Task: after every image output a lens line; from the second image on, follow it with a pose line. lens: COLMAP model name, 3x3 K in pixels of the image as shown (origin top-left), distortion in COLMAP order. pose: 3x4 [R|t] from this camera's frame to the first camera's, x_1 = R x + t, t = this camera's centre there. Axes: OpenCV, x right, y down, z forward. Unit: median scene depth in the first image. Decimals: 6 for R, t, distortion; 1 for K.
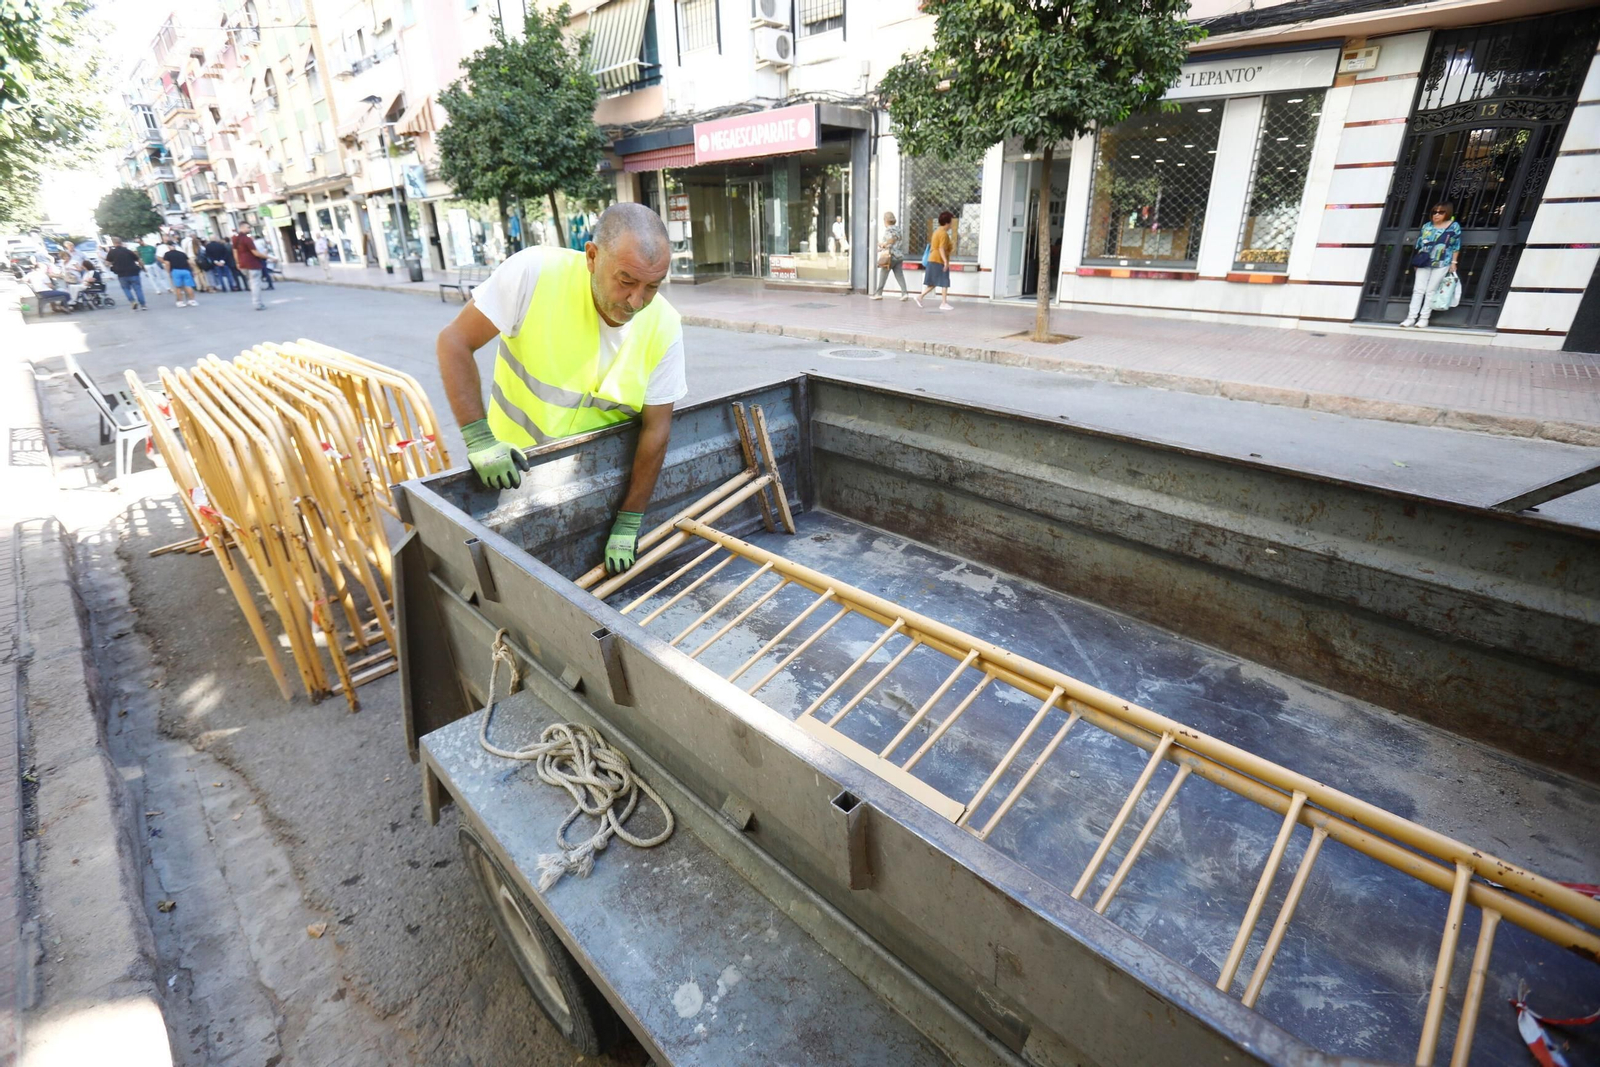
lens RADIAL K [[729.3, 0, 792.5], [0, 729.3, 539.9], [0, 0, 1]] dist [-0.071266, 0.030930]
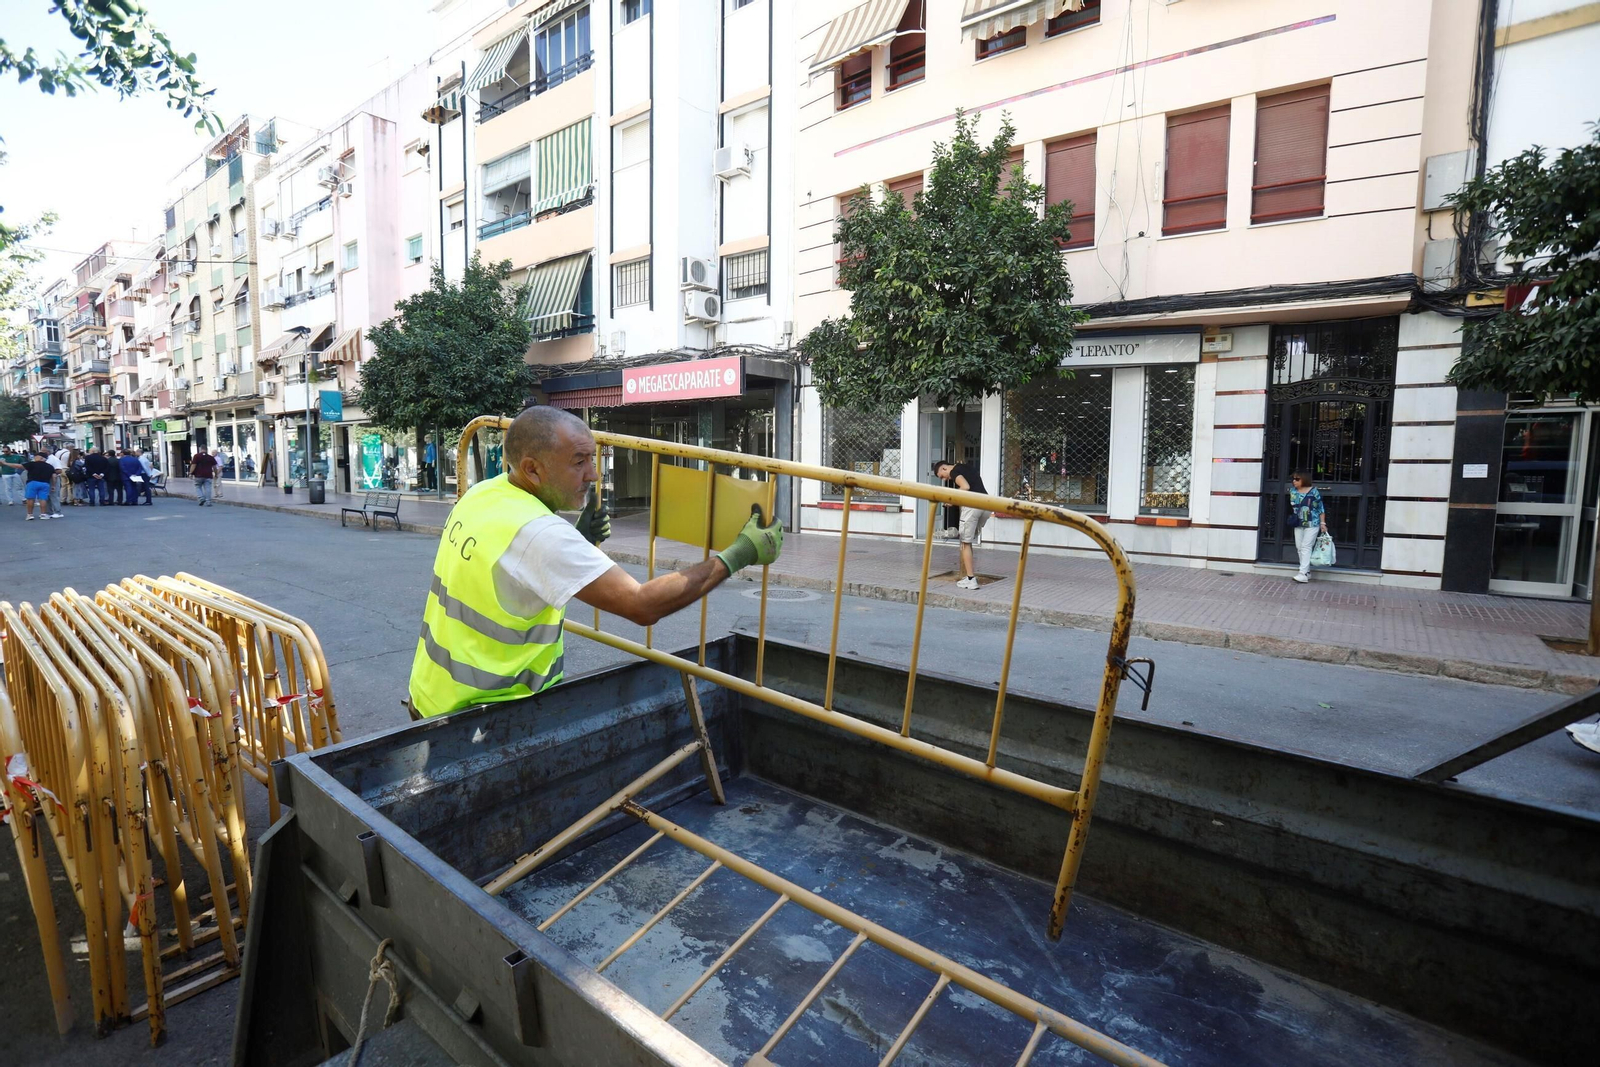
lens RADIAL K [[775.5, 0, 794.2], [0, 775.5, 537.6], [0, 0, 1]] dist [-0.070736, 0.035351]
pose [[0.994412, 0.019992, 0.103659, -0.004289], [0.012882, 0.951589, -0.307103, -0.009824], [-0.104780, 0.306723, 0.946014, -0.008867]]
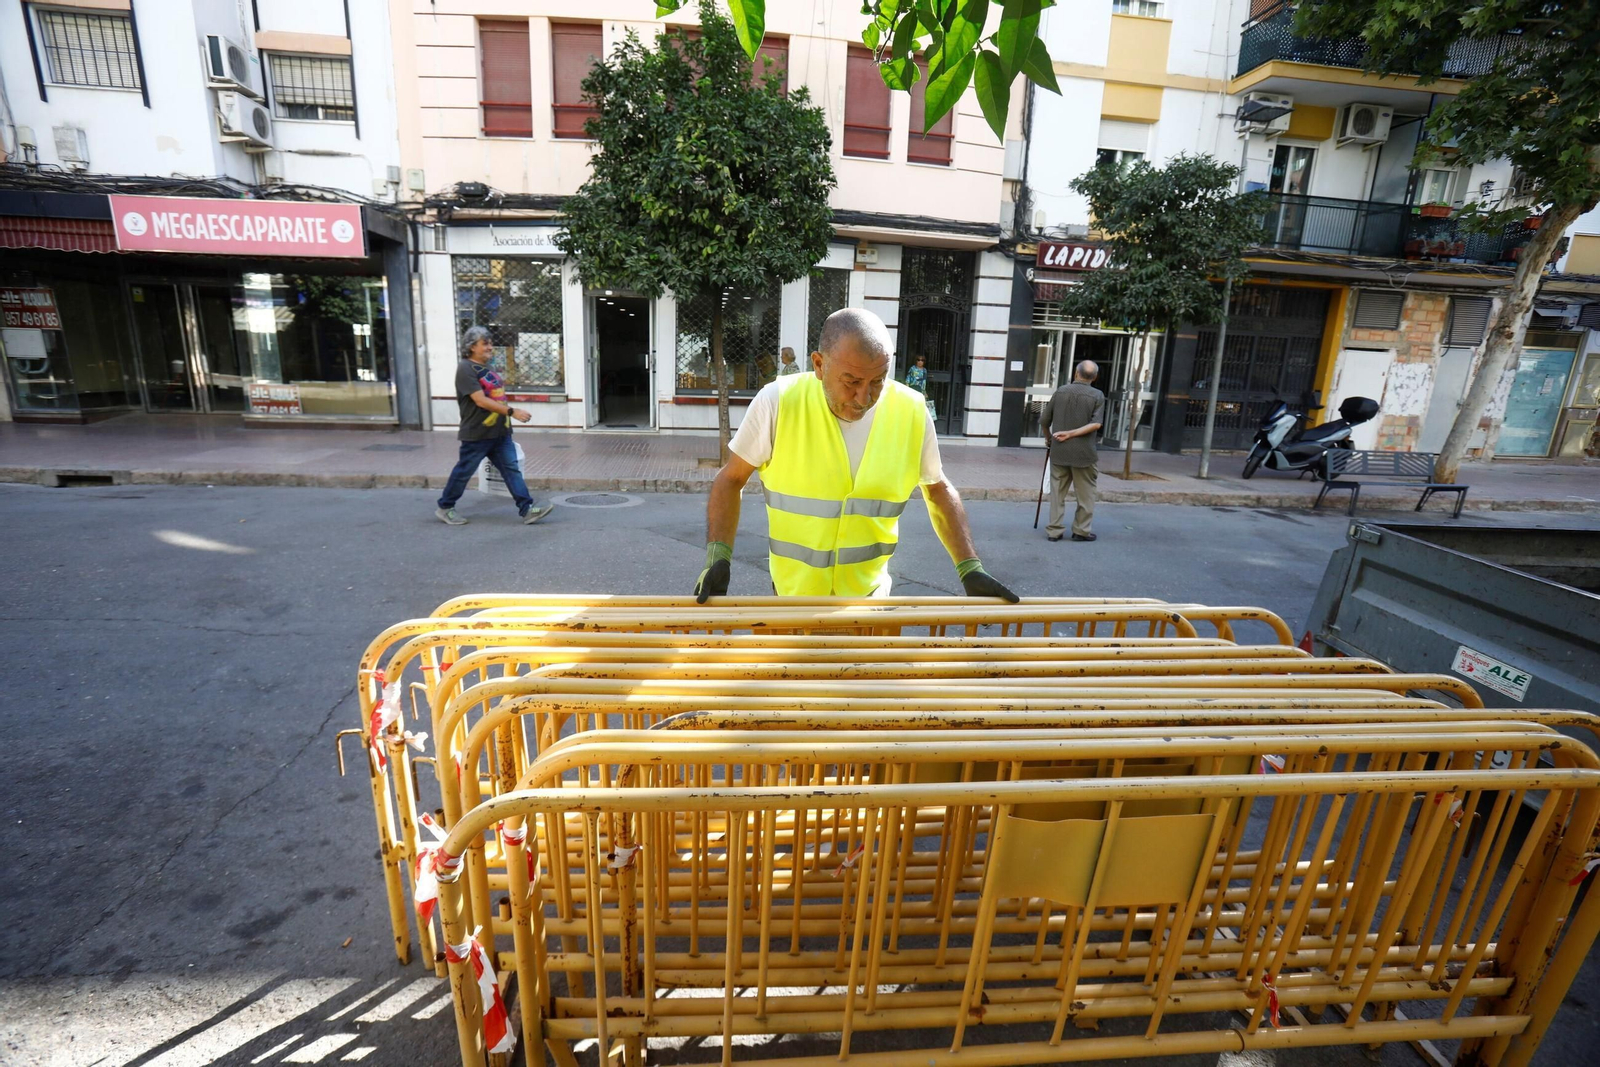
lens RADIAL K [[730.3, 0, 791.5], [0, 730.3, 538.8], [0, 0, 1]] dist [-0.071298, 0.032599]
pose [[0.633871, -0.146413, 0.759454, -0.544438], [0.263006, 0.964208, -0.033628, -0.150544], [-0.727348, 0.221057, 0.649691, 0.341144]]
